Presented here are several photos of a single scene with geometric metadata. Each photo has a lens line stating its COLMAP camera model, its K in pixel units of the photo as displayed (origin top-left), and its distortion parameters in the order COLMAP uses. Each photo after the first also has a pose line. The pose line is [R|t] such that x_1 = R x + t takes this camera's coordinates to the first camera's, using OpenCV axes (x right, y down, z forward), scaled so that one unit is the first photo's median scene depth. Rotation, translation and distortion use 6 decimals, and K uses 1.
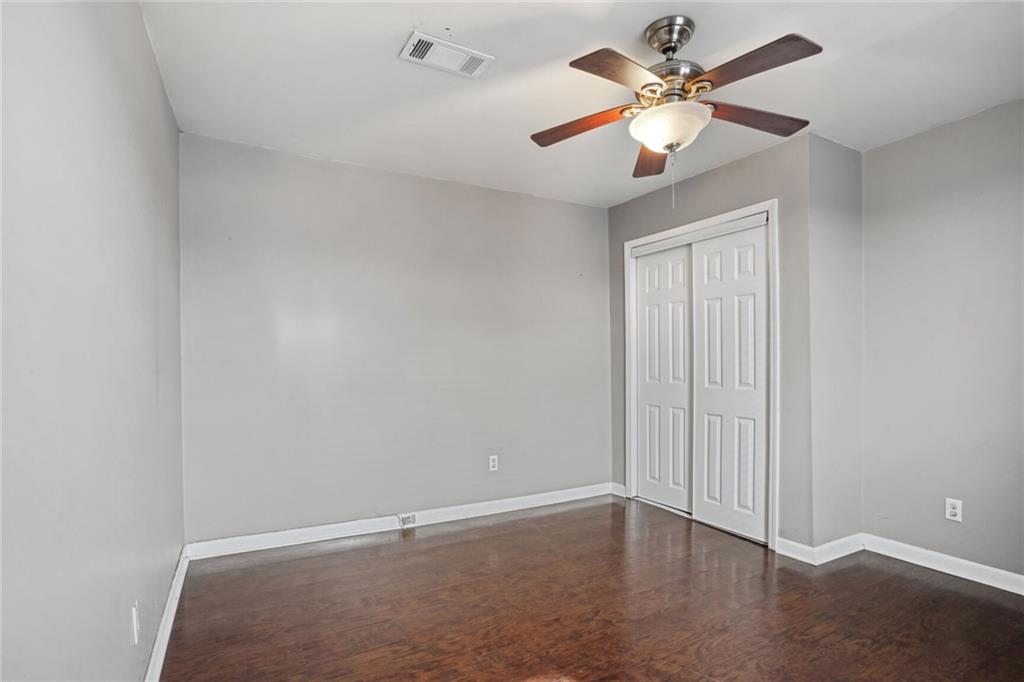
lens RADIAL K [[518.1, 0, 538.1], [0, 518.1, 367.2], [0, 0, 1]] dist [0.000631, 0.001777]
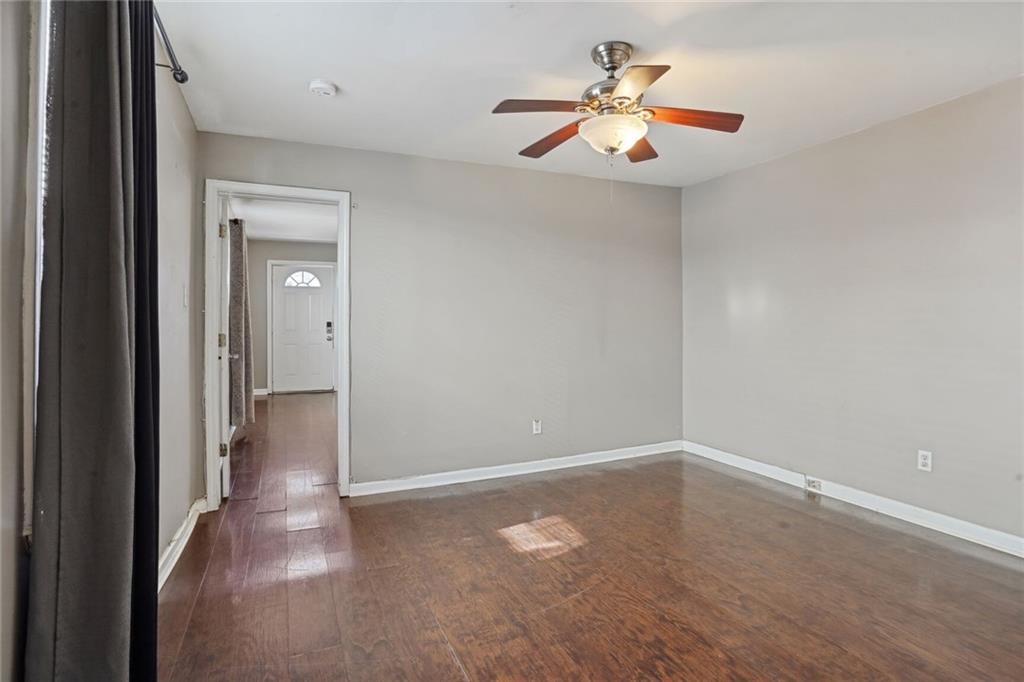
lens RADIAL K [[518.1, 0, 513.3], [0, 518.1, 335.1], [0, 0, 1]] dist [0.000631, 0.001777]
pose [[-0.145446, 0.005944, -0.989348, 0.859754], [-0.003847, 0.999971, 0.006574, -0.005654], [0.989359, 0.004762, -0.145419, 0.563968]]
